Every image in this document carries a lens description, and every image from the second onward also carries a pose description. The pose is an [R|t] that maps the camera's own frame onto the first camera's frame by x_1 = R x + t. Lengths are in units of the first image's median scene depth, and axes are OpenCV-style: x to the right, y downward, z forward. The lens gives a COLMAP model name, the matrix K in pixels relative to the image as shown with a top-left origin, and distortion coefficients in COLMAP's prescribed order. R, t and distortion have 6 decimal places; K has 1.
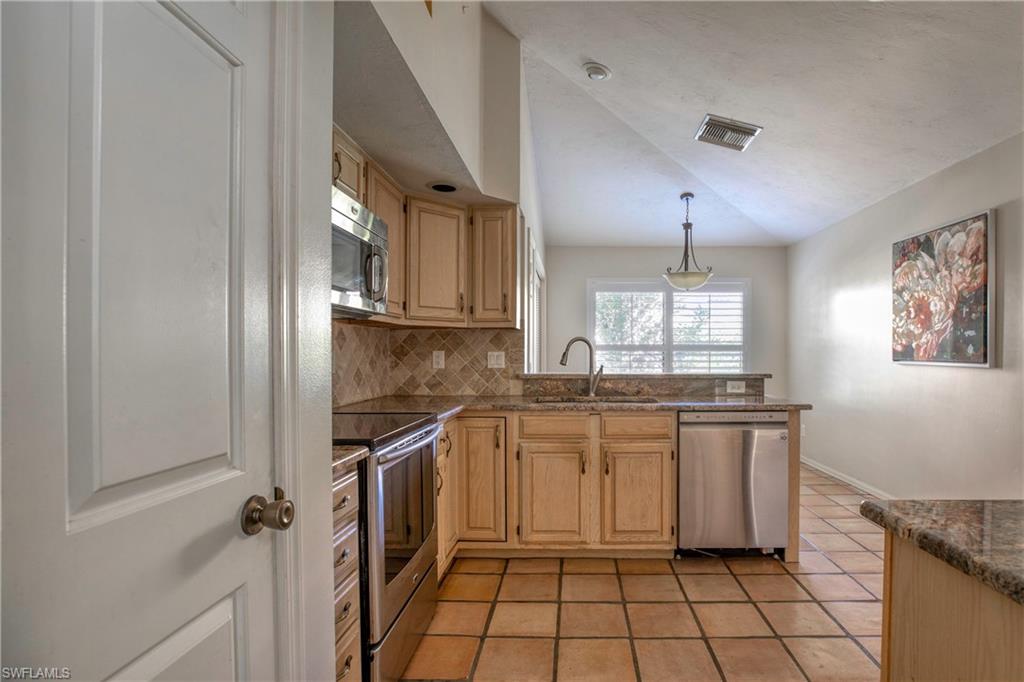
lens RADIAL K [[498.6, 0, 514.4], [0, 498.6, 357.7], [0, 0, 1]] dist [-0.028656, 0.003131]
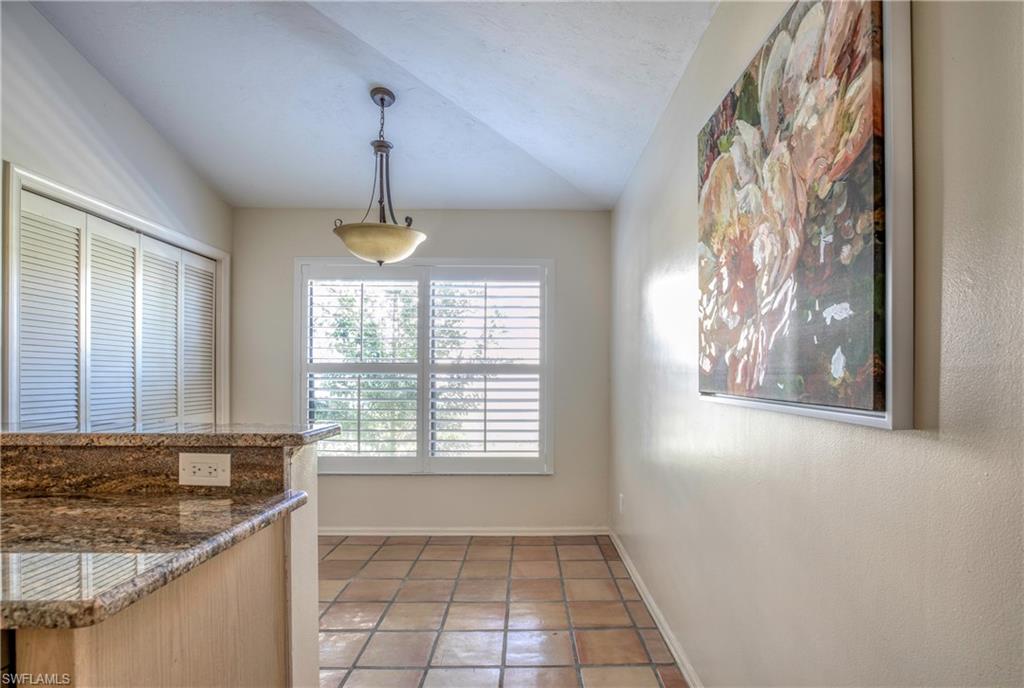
lens RADIAL K [[498.6, 0, 486.8], [0, 498.6, 379.7], [0, 0, 1]] dist [-0.028656, 0.003131]
pose [[0.999338, 0.003117, 0.036241, 0.638198], [-0.002934, 0.999983, -0.005097, -0.004693], [-0.036256, 0.004987, 0.999330, 0.633093]]
